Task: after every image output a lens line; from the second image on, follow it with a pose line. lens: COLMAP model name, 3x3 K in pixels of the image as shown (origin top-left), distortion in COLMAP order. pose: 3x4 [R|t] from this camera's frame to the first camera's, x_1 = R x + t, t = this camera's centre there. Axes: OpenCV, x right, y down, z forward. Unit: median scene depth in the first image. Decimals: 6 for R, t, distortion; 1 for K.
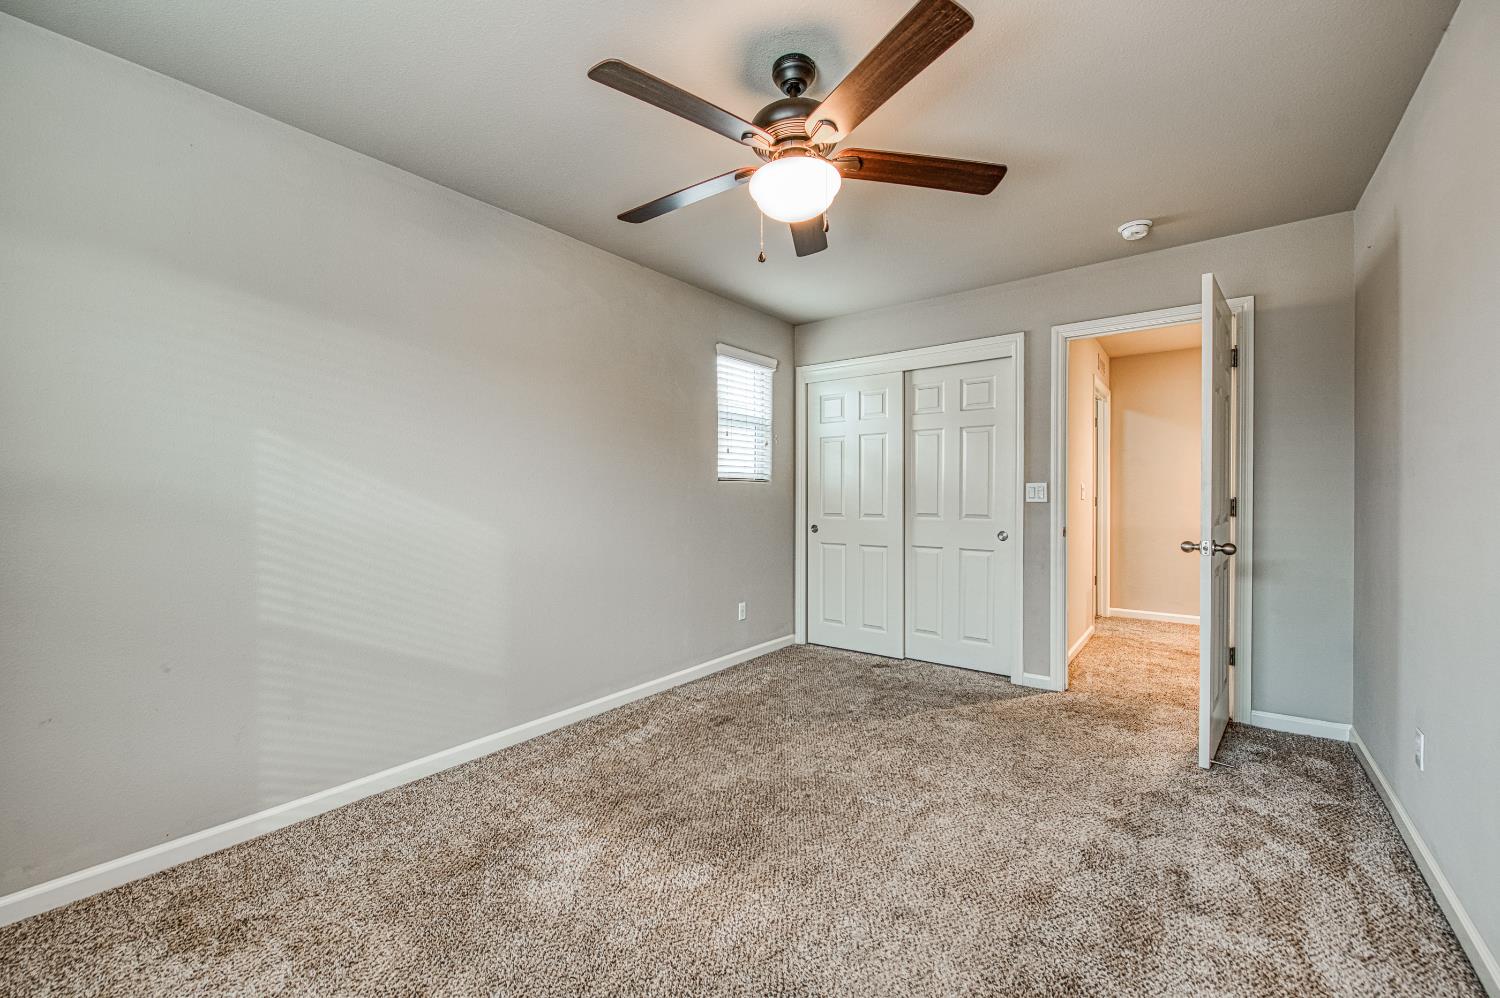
lens RADIAL K [[614.0, 0, 750.0], [0, 614.0, 499.0], [0, 0, 1]] dist [-0.001219, 0.045897]
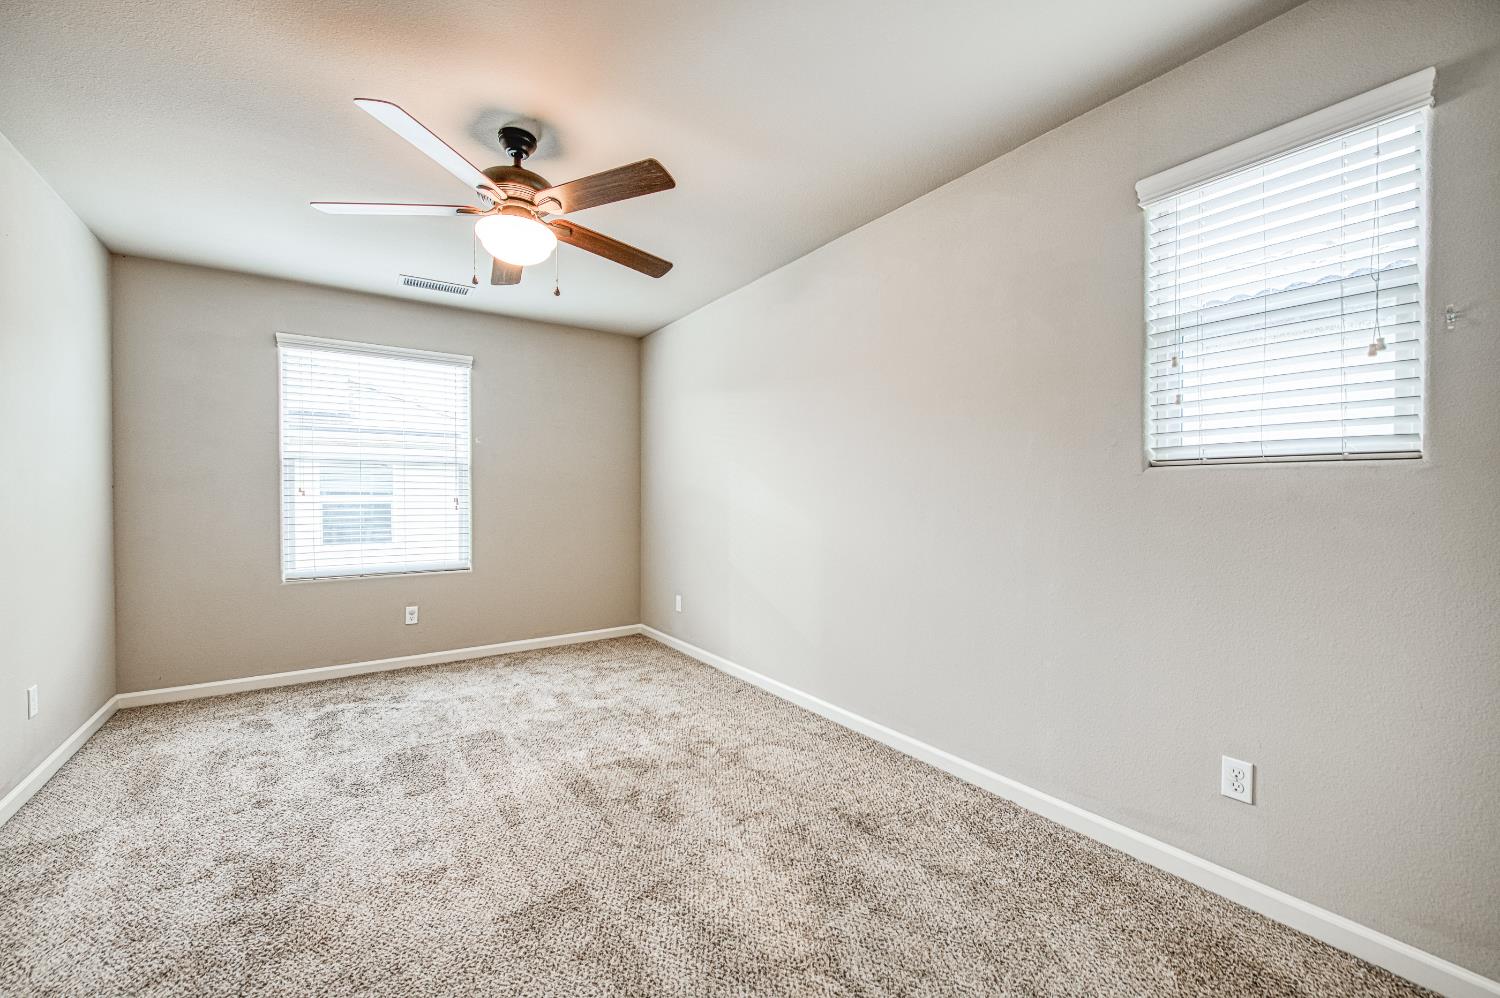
lens RADIAL K [[603.7, 0, 742.7], [0, 603.7, 500.4], [0, 0, 1]] dist [-0.002907, -0.000321]
pose [[-0.319269, 0.013972, -0.947561, 0.494405], [-0.003951, 0.999863, 0.016074, -0.009789], [0.947656, 0.008875, -0.319170, 0.848838]]
